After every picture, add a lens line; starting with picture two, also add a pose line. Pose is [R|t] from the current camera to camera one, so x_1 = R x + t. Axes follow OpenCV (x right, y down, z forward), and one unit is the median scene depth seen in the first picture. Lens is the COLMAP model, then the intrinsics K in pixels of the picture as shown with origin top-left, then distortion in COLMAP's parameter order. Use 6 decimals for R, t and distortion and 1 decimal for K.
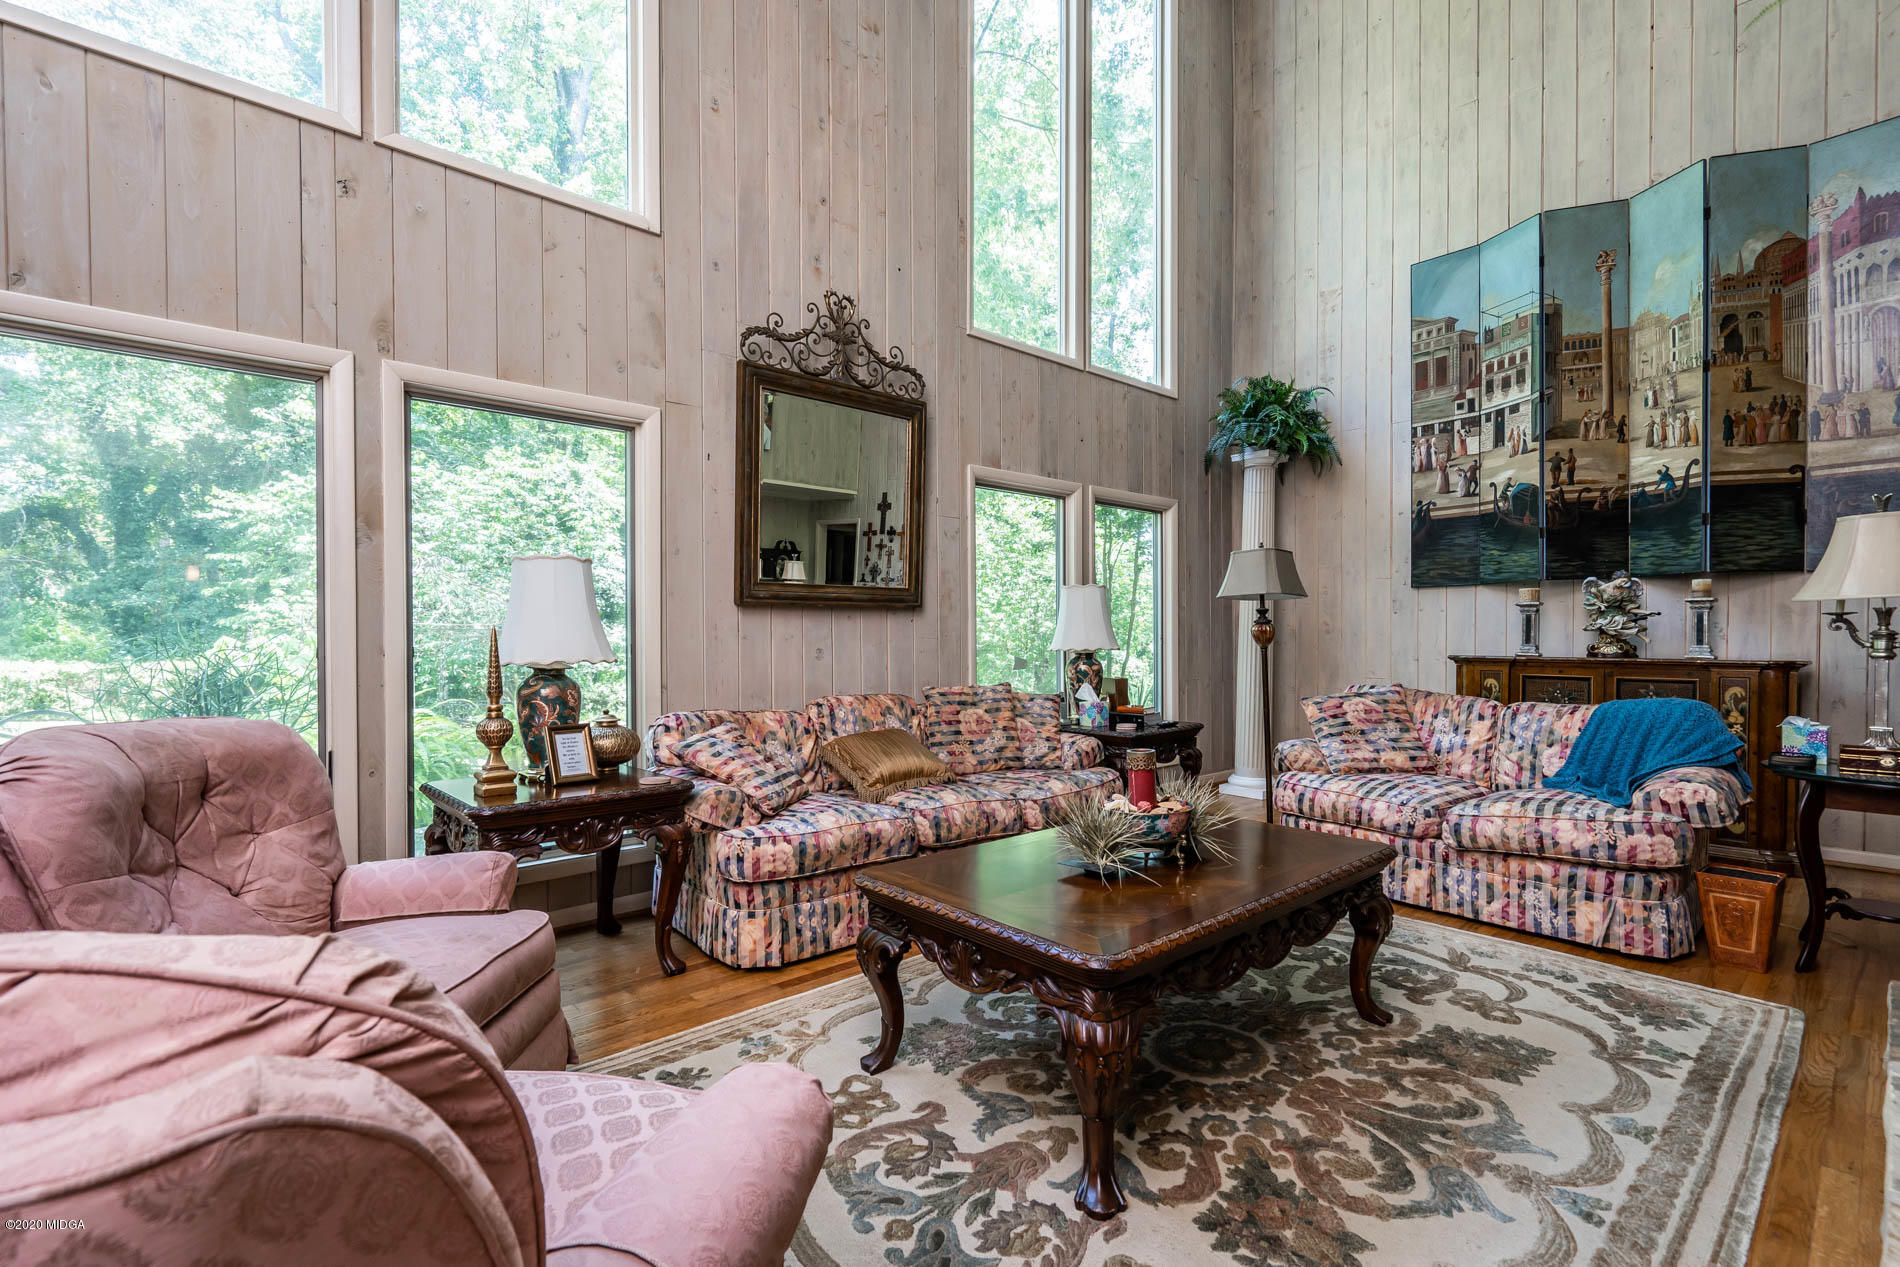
lens RADIAL K [[866.9, 0, 951.7], [0, 866.9, 642.5], [0, 0, 1]] dist [-0.000120, 0.000639]
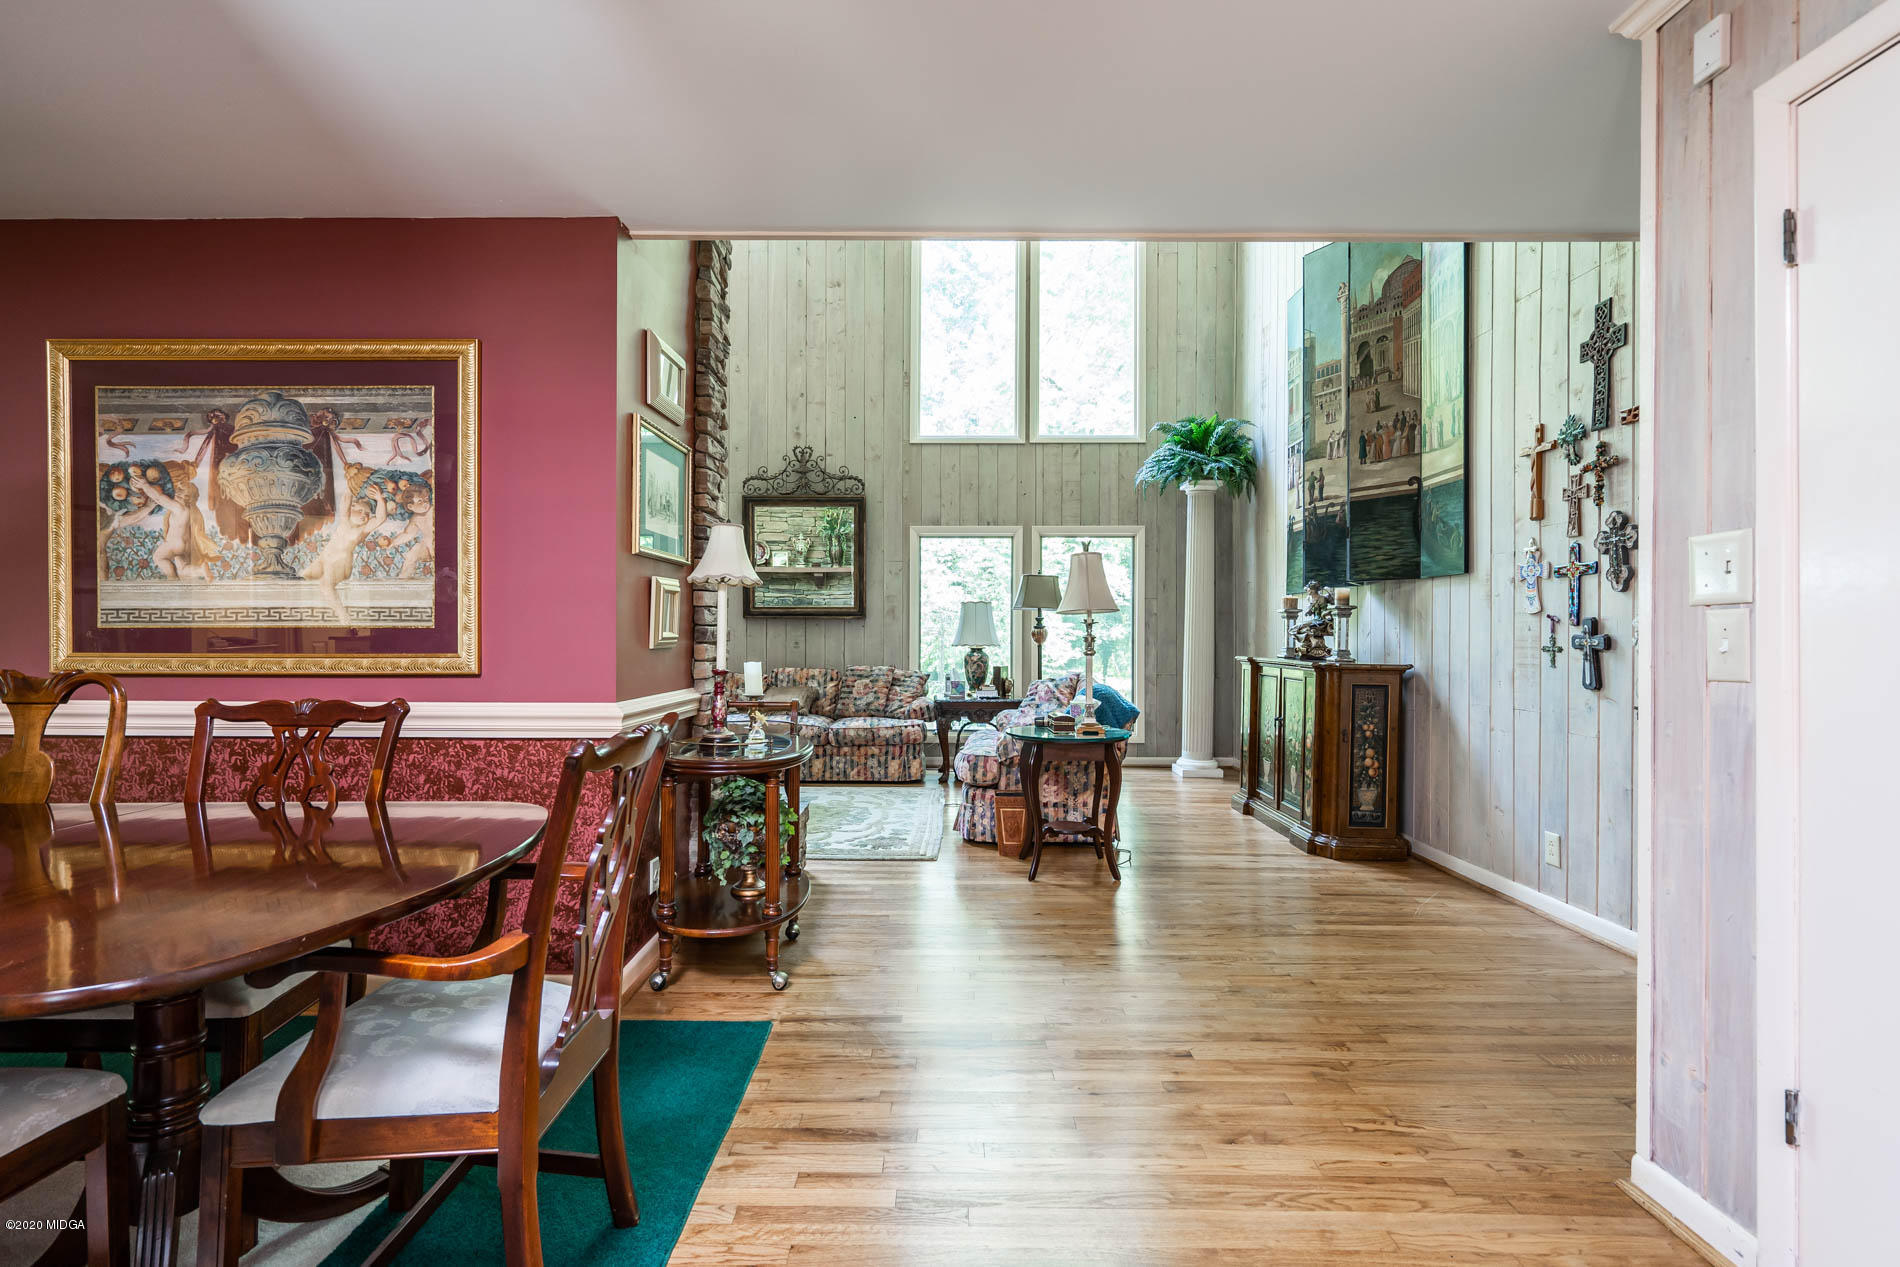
lens RADIAL K [[885.1, 0, 950.0], [0, 885.1, 633.5], [0, 0, 1]] dist [-0.001063, -0.000027]
pose [[0.745939, 0.004933, -0.665997, 1.265994], [-0.010483, 0.999936, -0.004334, -0.005968], [0.665932, 0.010215, 0.745942, -0.161341]]
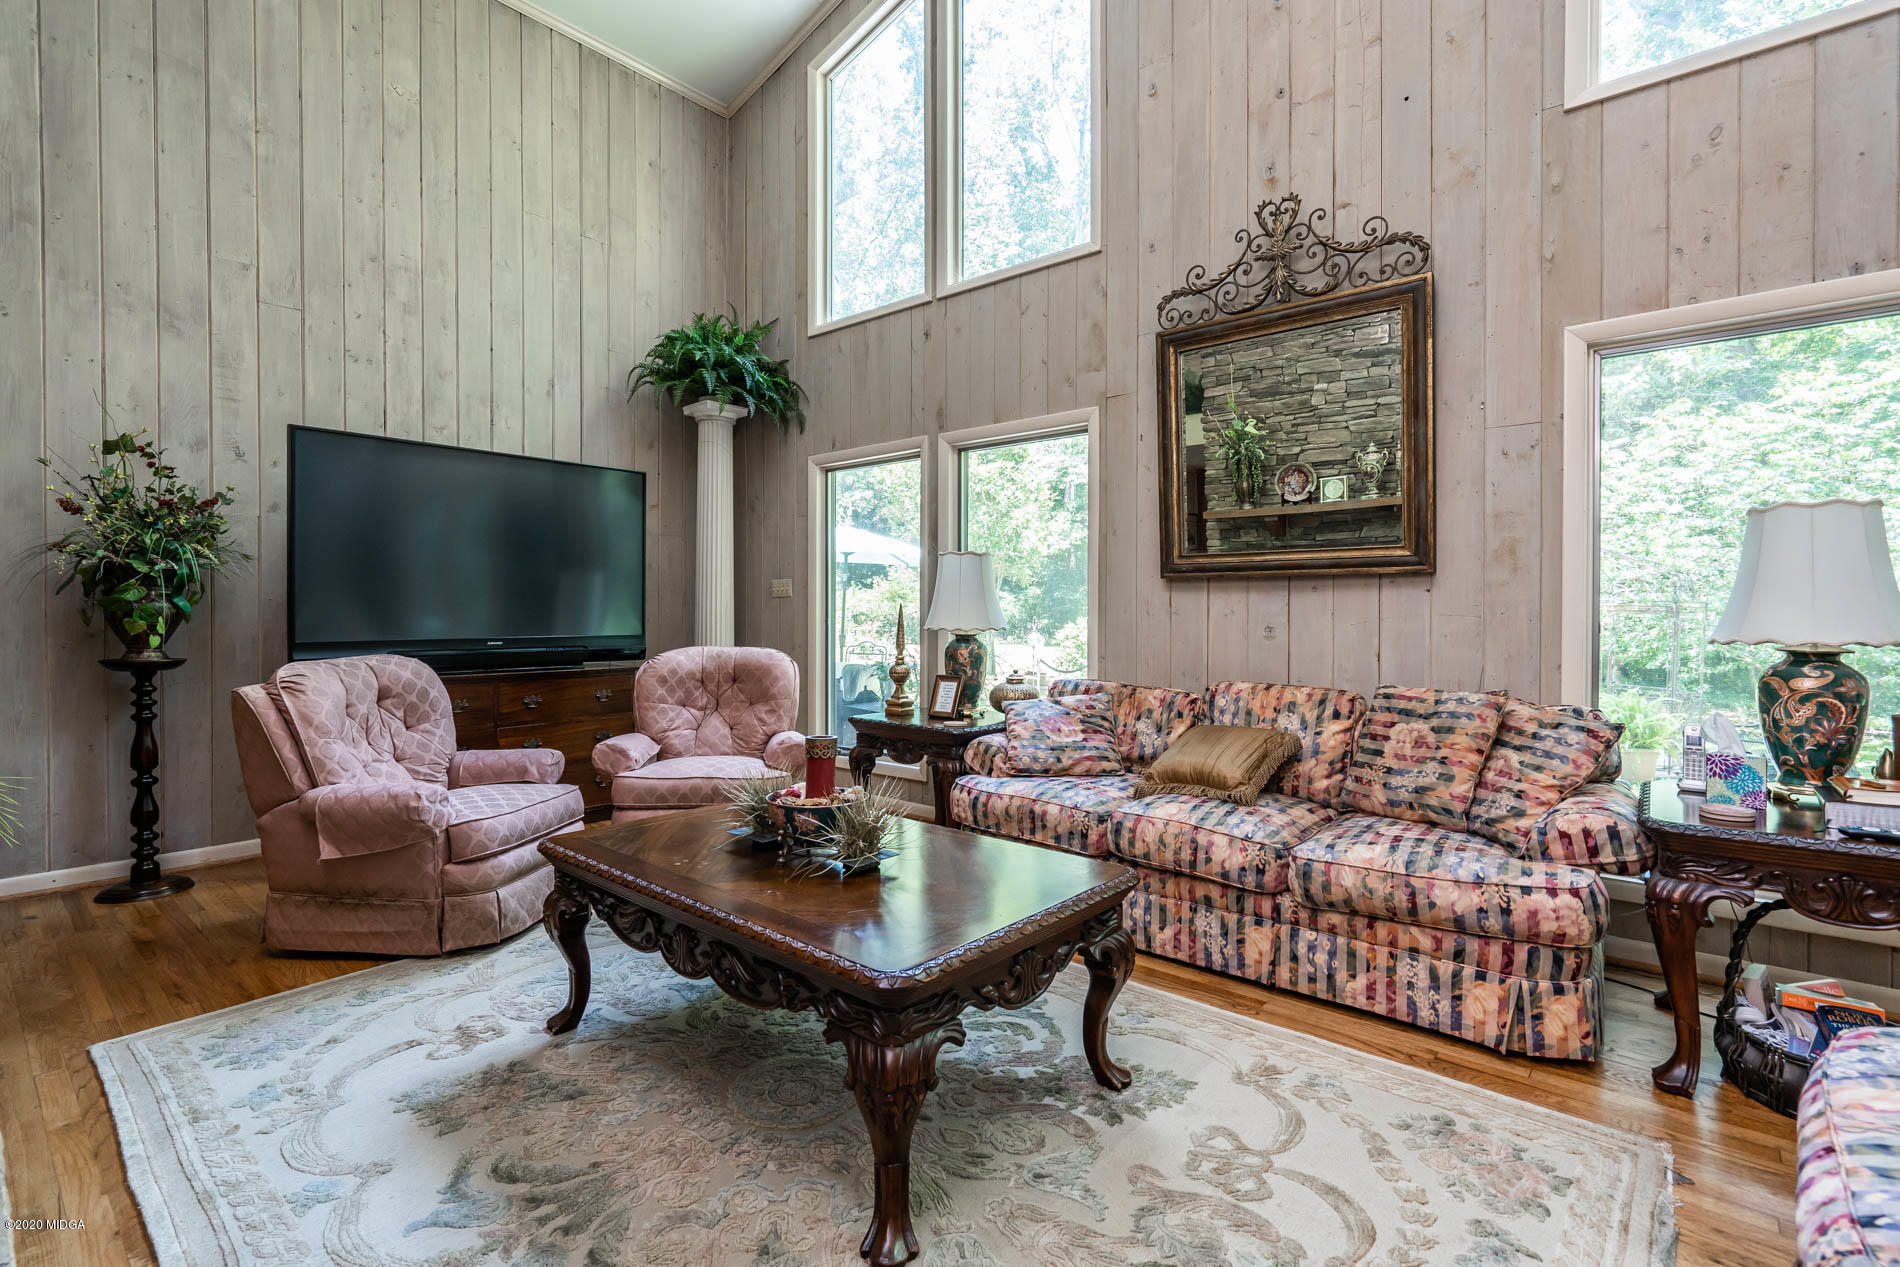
lens RADIAL K [[870.3, 0, 947.0], [0, 870.3, 615.9], [0, 0, 1]] dist [-0.001750, -0.000096]
pose [[0.131889, 0.010690, -0.991207, 0.624970], [-0.008325, 0.999919, 0.009676, -0.008363], [0.991229, 0.006975, 0.131968, 0.550157]]
